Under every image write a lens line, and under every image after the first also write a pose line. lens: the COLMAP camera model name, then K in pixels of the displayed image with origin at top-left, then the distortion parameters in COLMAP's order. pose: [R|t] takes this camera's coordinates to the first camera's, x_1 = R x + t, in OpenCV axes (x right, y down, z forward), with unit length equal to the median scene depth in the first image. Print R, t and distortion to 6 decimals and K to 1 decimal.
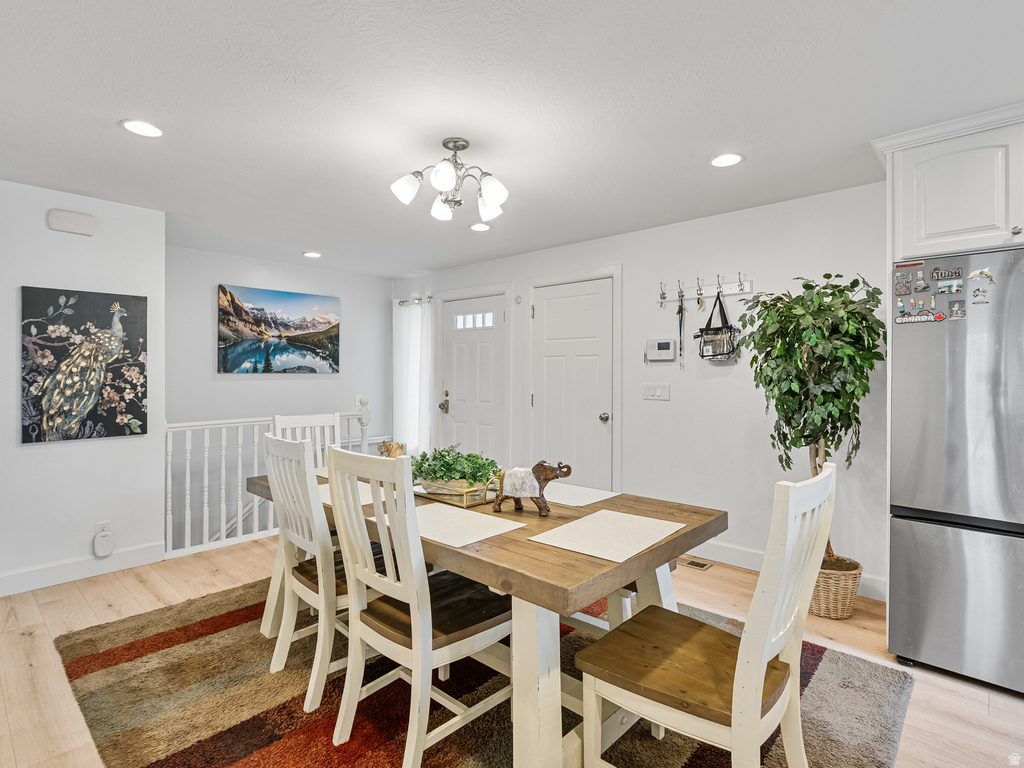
lens RADIAL K [[522.9, 0, 513.0], [0, 522.9, 378.3], [0, 0, 1]] dist [-0.002814, 0.002645]
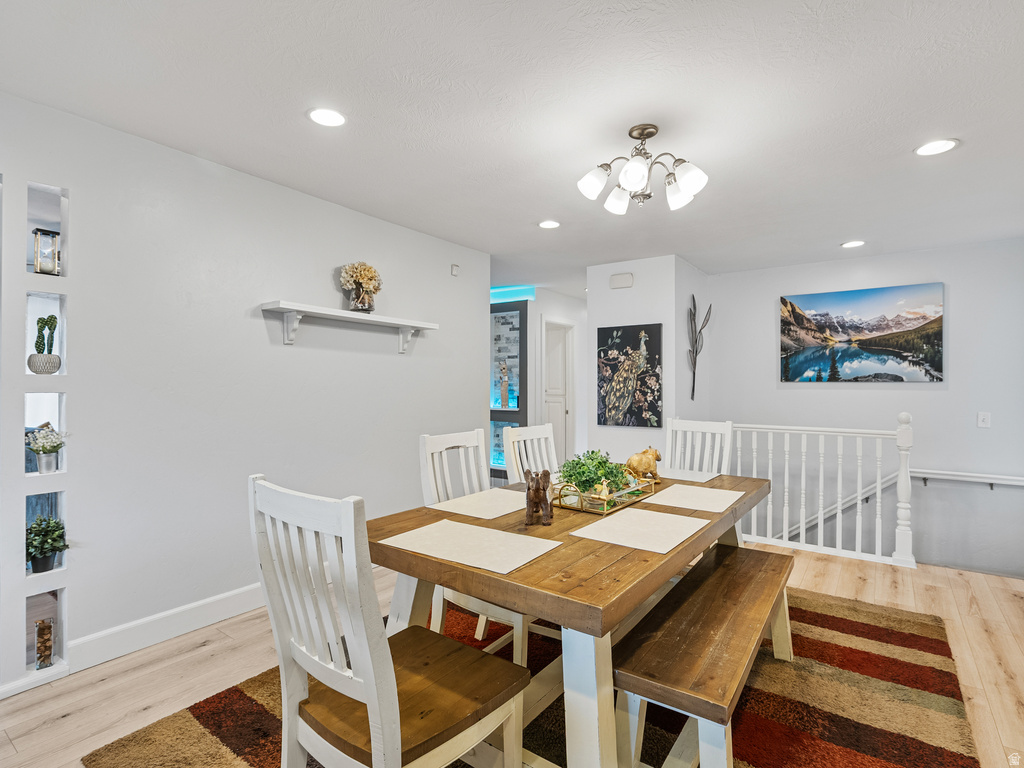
lens RADIAL K [[522.9, 0, 511.6], [0, 522.9, 380.6], [0, 0, 1]] dist [-0.002814, 0.002645]
pose [[0.122980, -0.006229, -0.992390, 0.576172], [-0.012071, 0.999897, -0.007772, 0.003082], [0.992336, 0.012935, 0.122892, 0.480916]]
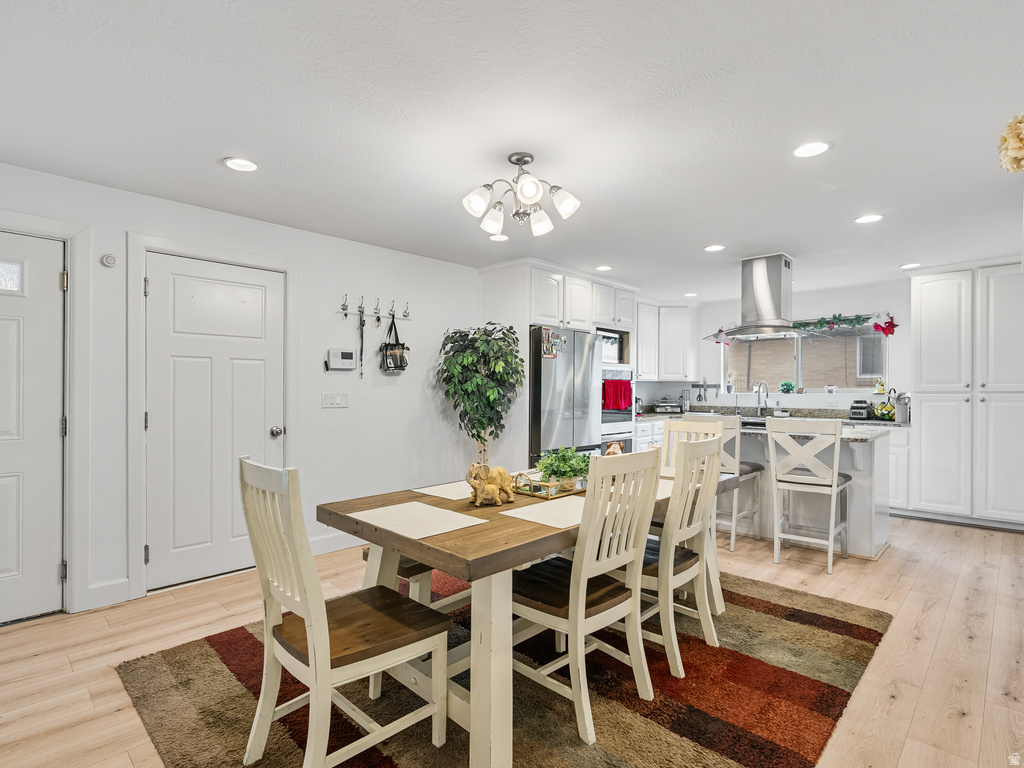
lens RADIAL K [[522.9, 0, 512.6], [0, 522.9, 394.8], [0, 0, 1]] dist [-0.002814, 0.002645]
pose [[0.028401, -0.020388, 0.999389, -0.824558], [0.003894, 0.999787, 0.020285, -0.004400], [-0.999589, 0.003316, 0.028474, 0.709506]]
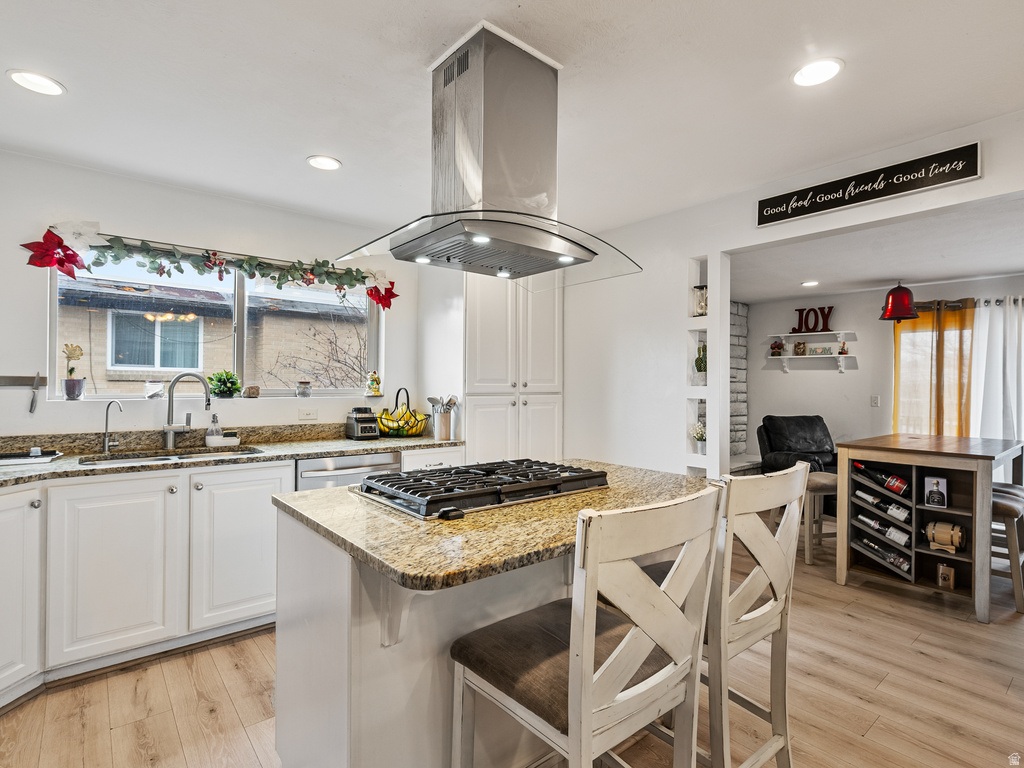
lens RADIAL K [[522.9, 0, 510.8], [0, 522.9, 378.9], [0, 0, 1]] dist [-0.002814, 0.002645]
pose [[-0.990168, -0.012076, 0.139359, 0.438836], [-0.013292, 0.999881, -0.007800, -0.000429], [-0.139248, -0.009576, -0.990211, 0.624208]]
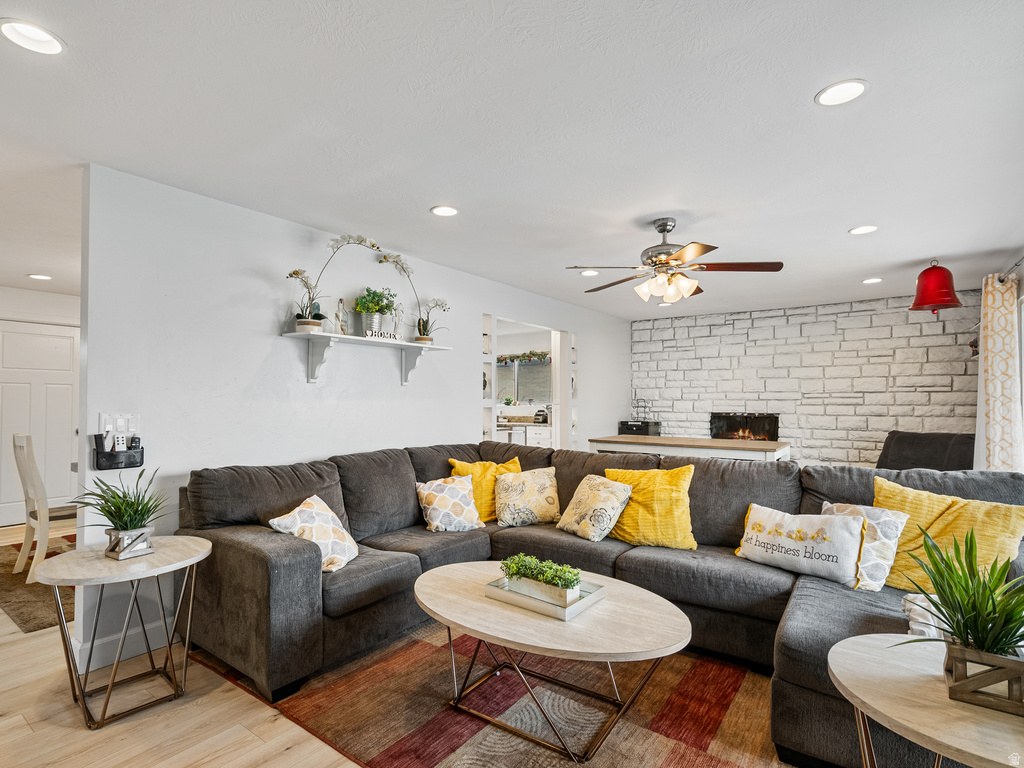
lens RADIAL K [[522.9, 0, 512.5], [0, 522.9, 392.6], [0, 0, 1]] dist [-0.002814, 0.002645]
pose [[-0.116822, 0.012838, 0.993070, -1.543314], [0.004810, 0.999912, -0.012360, -0.000227], [-0.993141, 0.003333, -0.116874, 0.070640]]
